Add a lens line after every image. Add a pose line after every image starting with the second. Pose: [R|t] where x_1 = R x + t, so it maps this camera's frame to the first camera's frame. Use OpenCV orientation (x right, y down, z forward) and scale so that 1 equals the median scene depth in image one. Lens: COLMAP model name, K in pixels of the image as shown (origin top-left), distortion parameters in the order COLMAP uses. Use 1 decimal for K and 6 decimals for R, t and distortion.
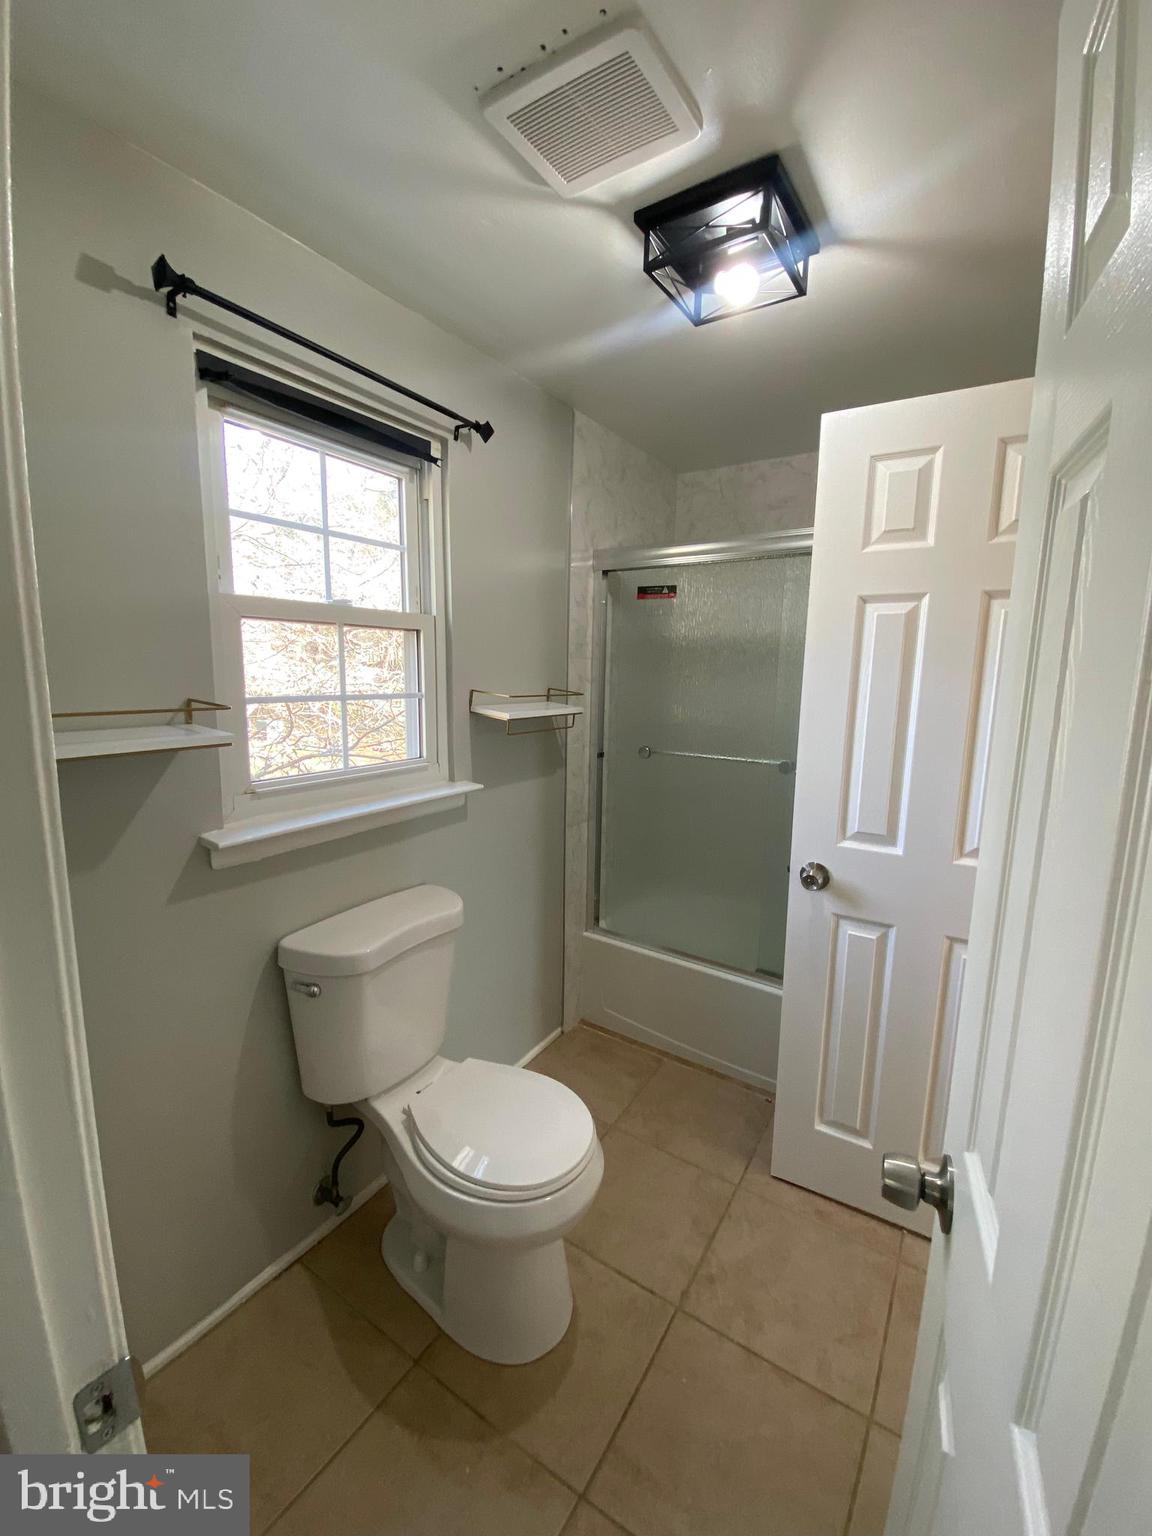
lens RADIAL K [[617.5, 0, 579.9], [0, 617.5, 764.7], [0, 0, 1]] dist [0.008898, -0.017186]
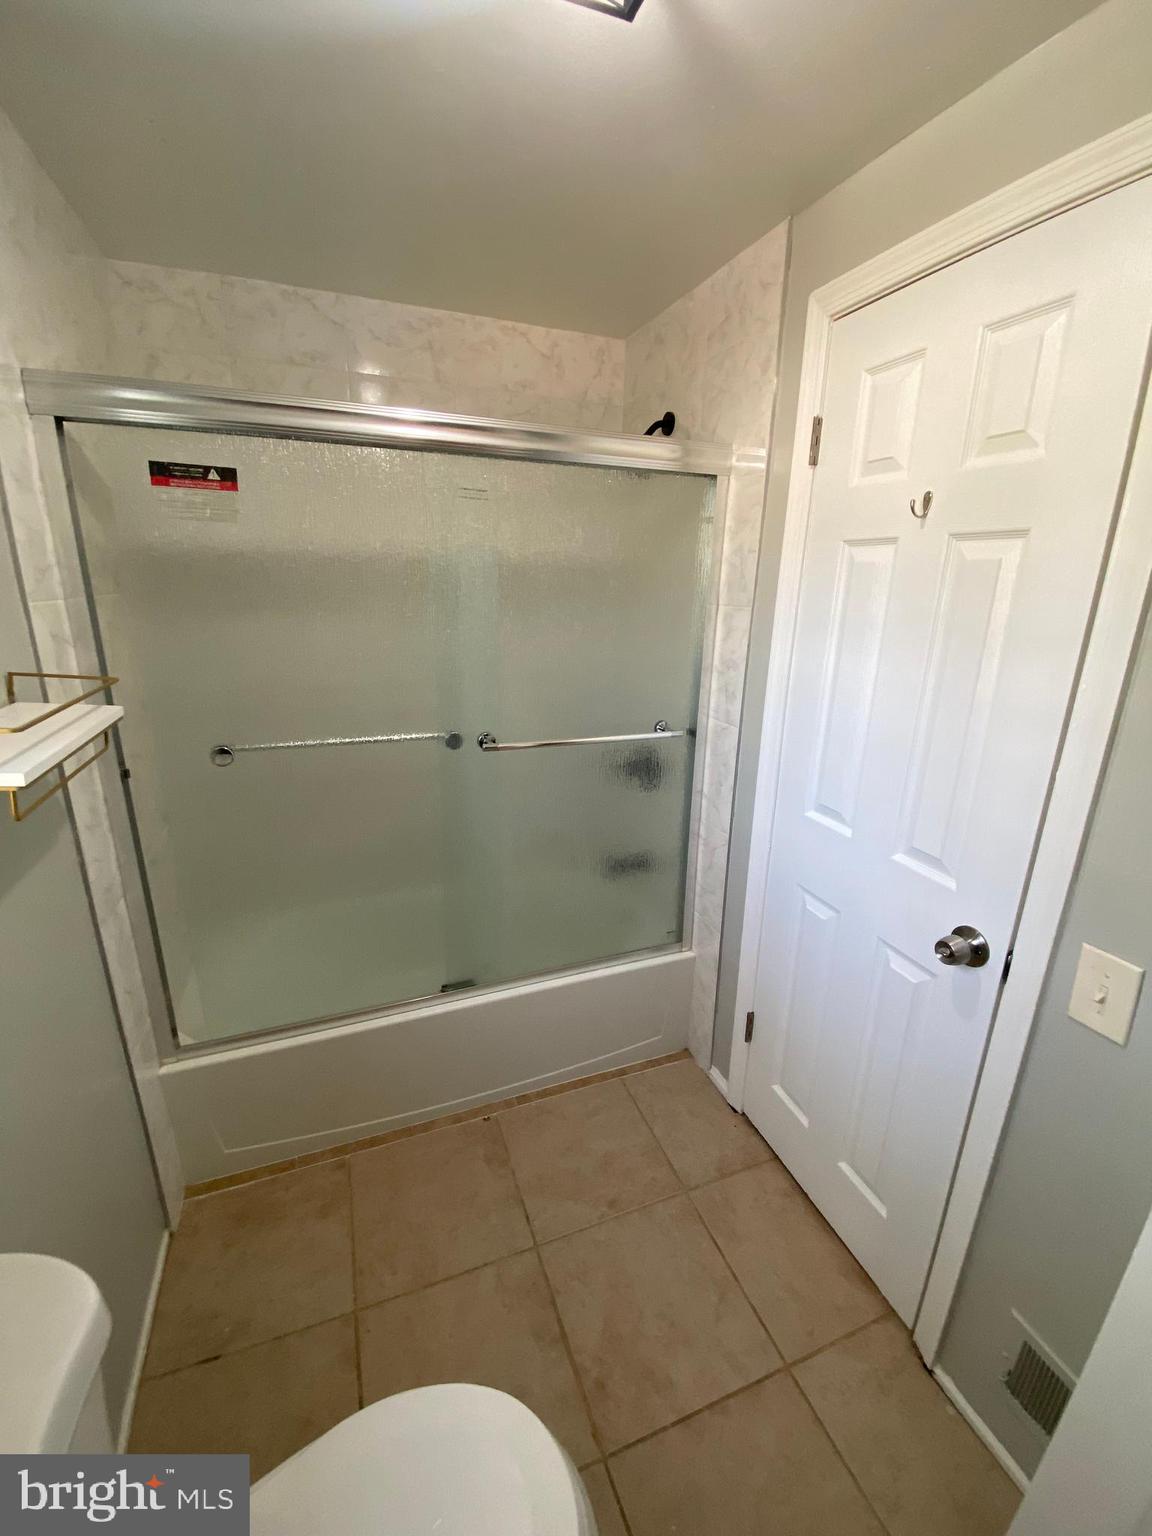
lens RADIAL K [[617.5, 0, 579.9], [0, 617.5, 764.7], [0, 0, 1]] dist [0.008898, -0.017186]
pose [[0.587294, -0.231897, 0.775441, -0.157562], [0.110130, 0.972061, 0.207287, -0.096319], [-0.801846, -0.036339, 0.596425, 0.353811]]
